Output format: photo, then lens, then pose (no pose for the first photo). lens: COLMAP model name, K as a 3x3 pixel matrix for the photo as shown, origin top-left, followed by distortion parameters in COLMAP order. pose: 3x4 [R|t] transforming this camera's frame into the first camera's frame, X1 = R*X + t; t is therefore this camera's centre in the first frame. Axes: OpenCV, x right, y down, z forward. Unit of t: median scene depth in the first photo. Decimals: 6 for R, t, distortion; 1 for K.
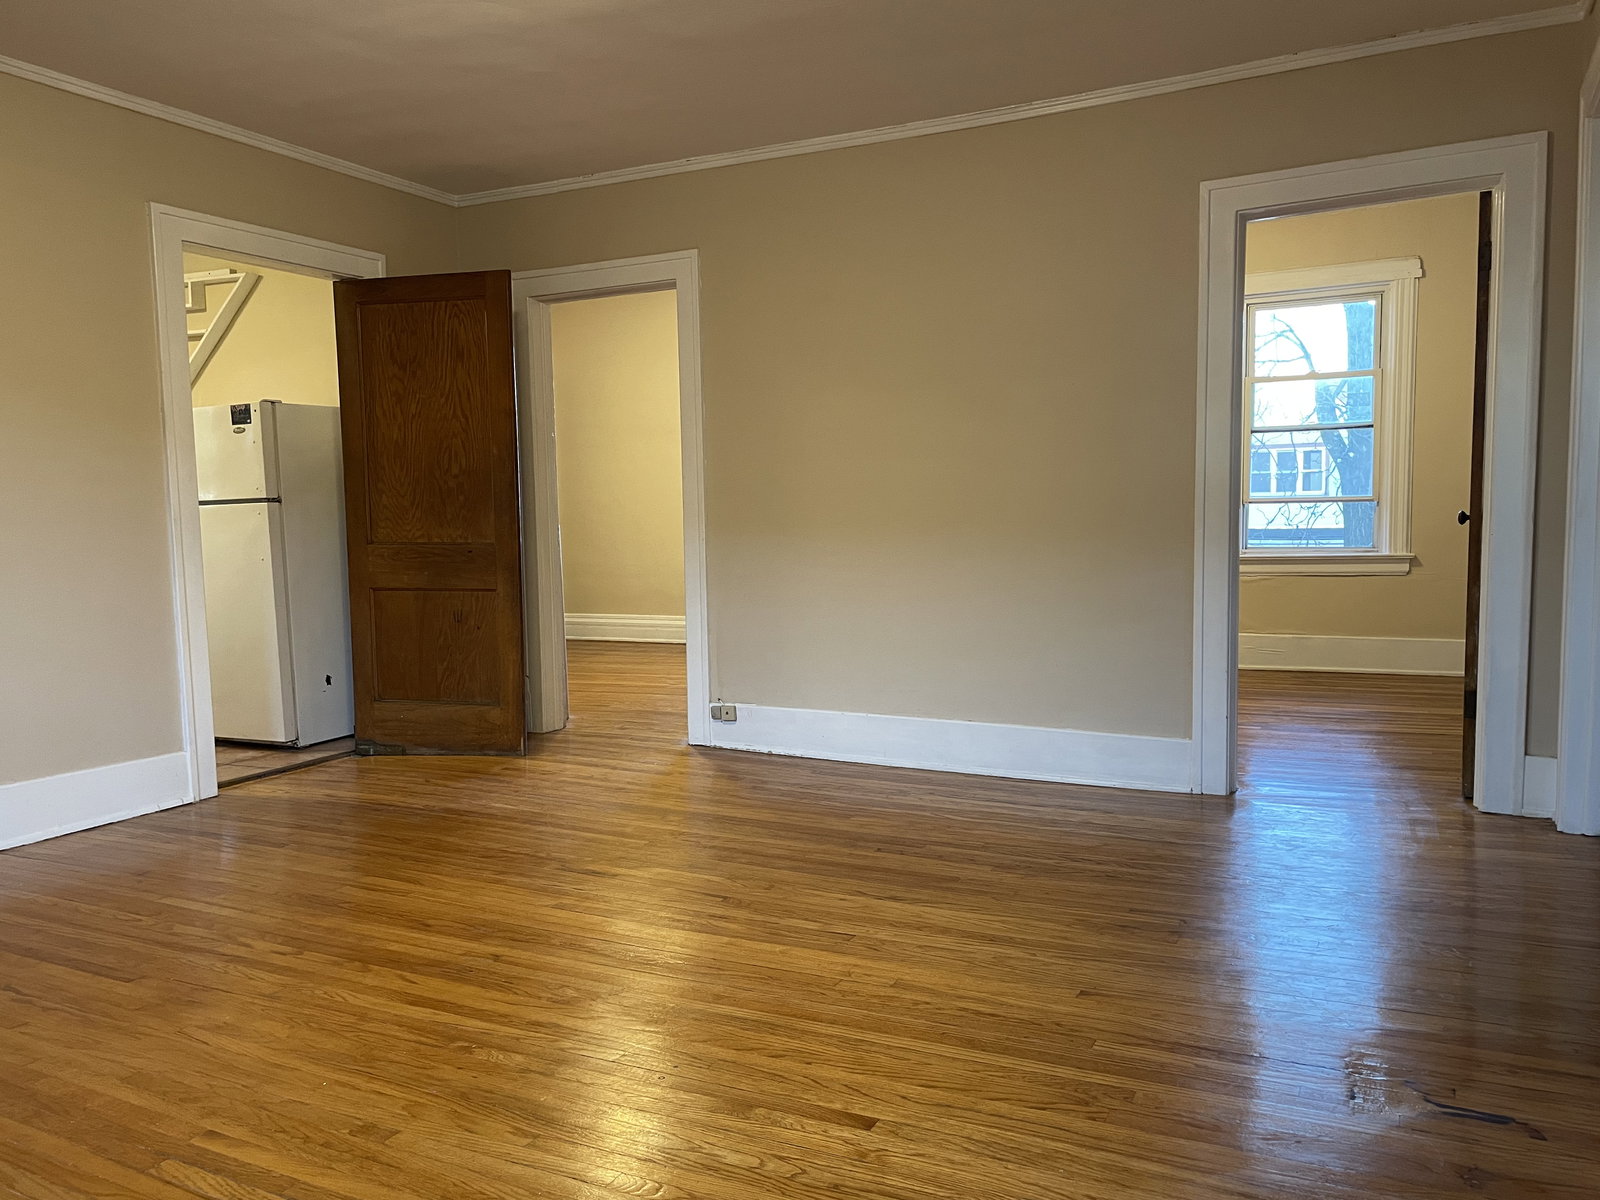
lens RADIAL K [[1206.3, 0, 795.4], [0, 1206.3, 604.6], [0, 0, 1]] dist [0.085043, -0.107866]
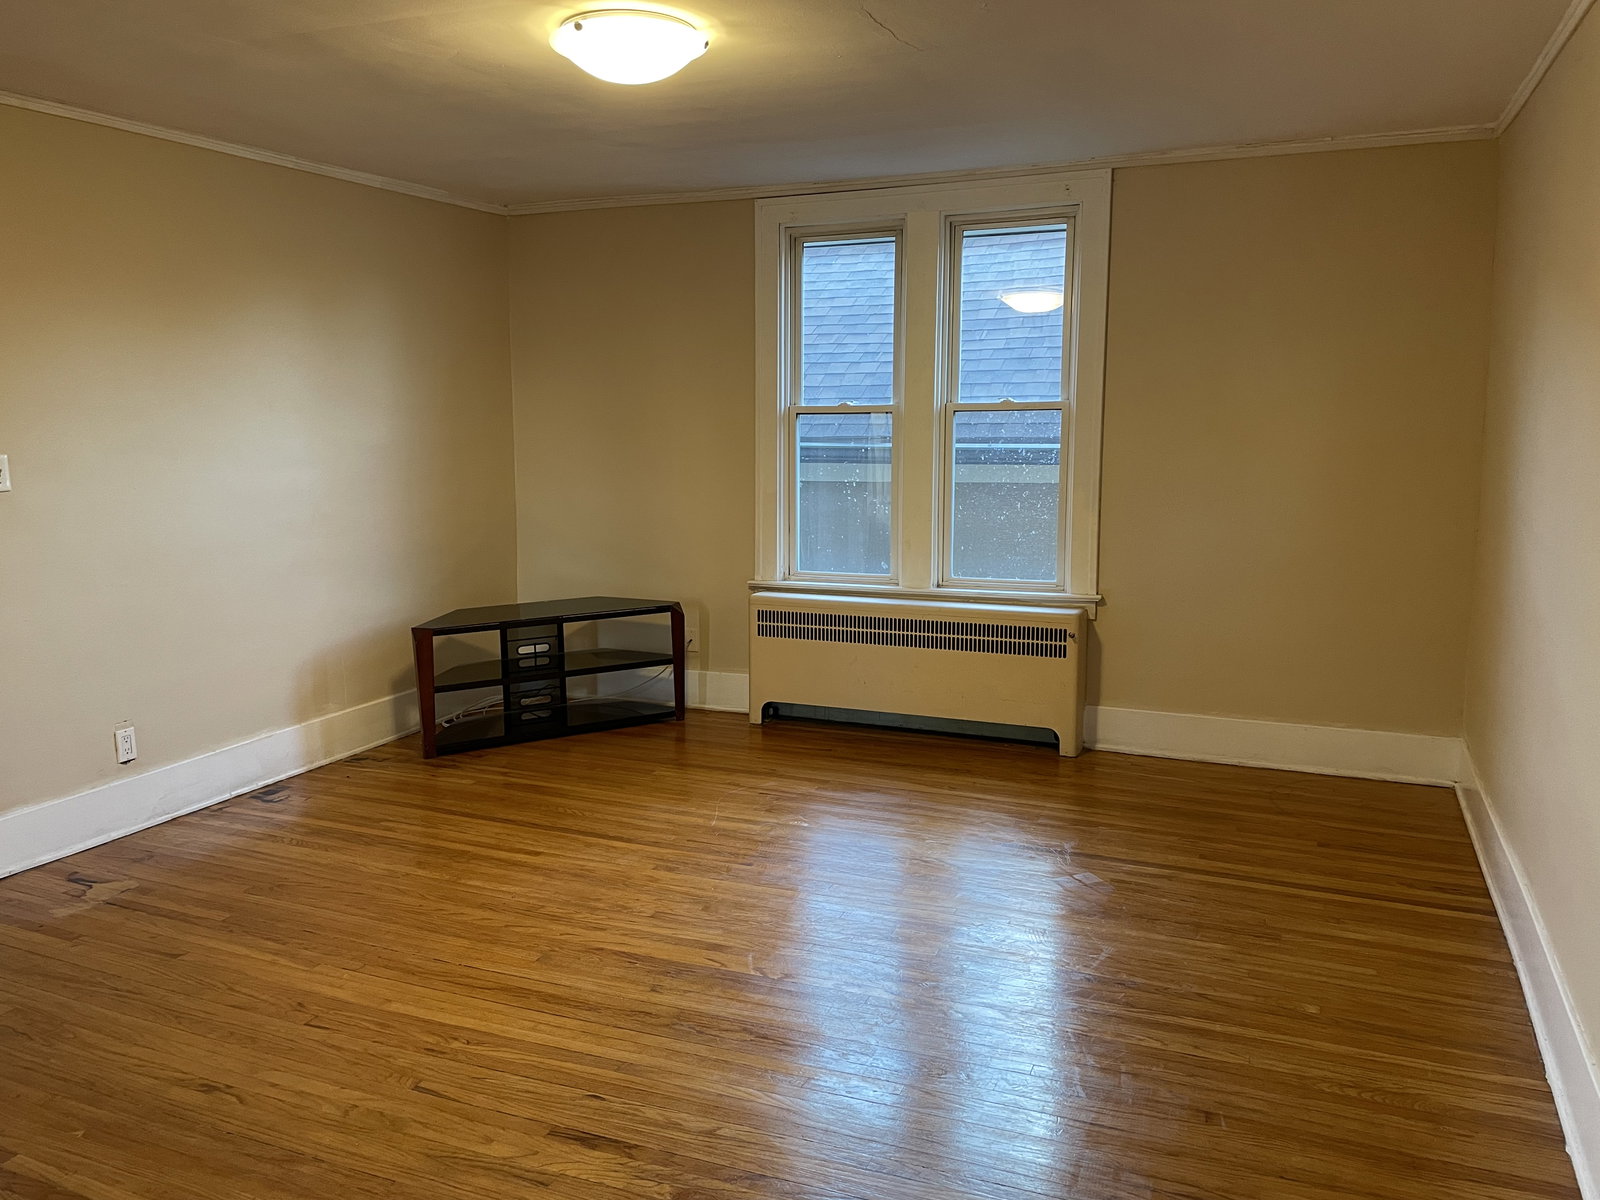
lens RADIAL K [[1206.3, 0, 802.7], [0, 1206.3, 599.7], [0, 0, 1]] dist [0.085043, -0.107866]
pose [[-0.996341, 0.035074, -0.077937, -0.313476], [0.015794, 0.971767, 0.235412, -0.322047], [0.083993, 0.233320, -0.968766, 2.051641]]
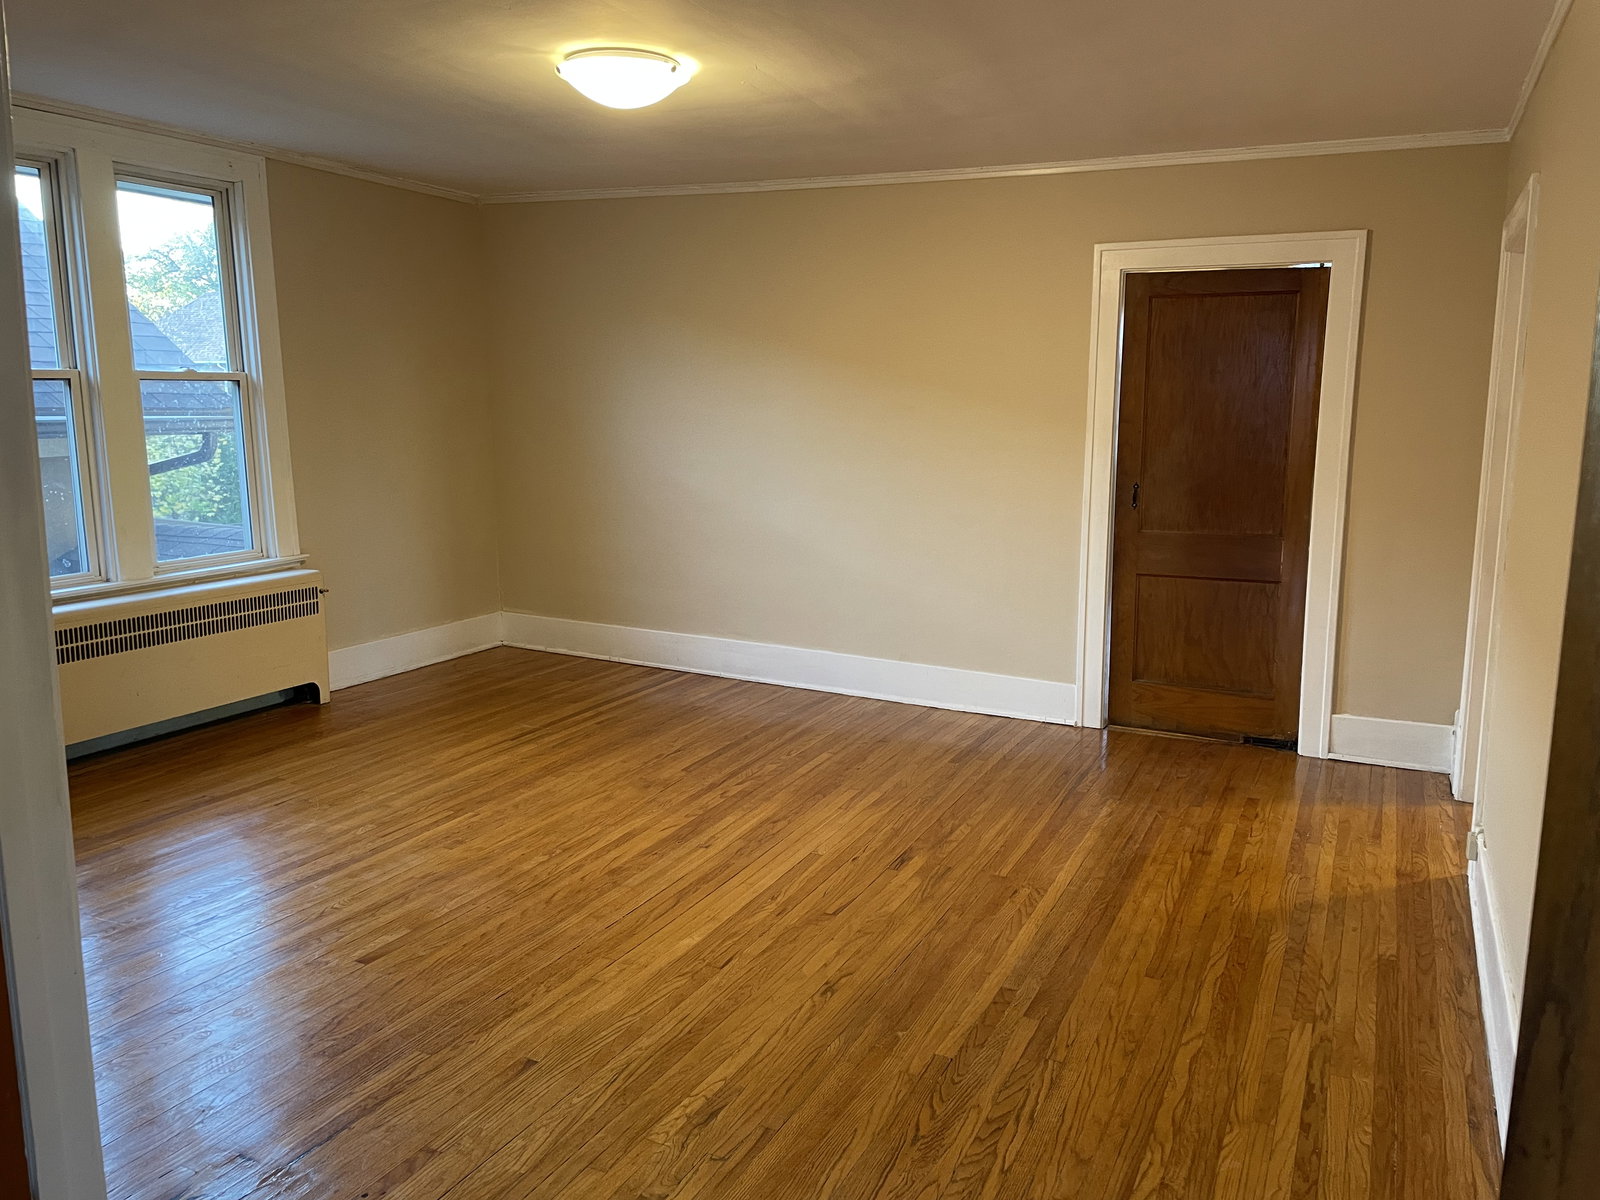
lens RADIAL K [[1206.3, 0, 813.8], [0, 1206.3, 599.6], [0, 0, 1]] dist [0.085043, -0.107866]
pose [[0.029787, 0.183387, -0.982589, 1.098325], [-0.095201, 0.979077, 0.179846, -0.256626], [0.995012, 0.088187, 0.046622, 1.060150]]
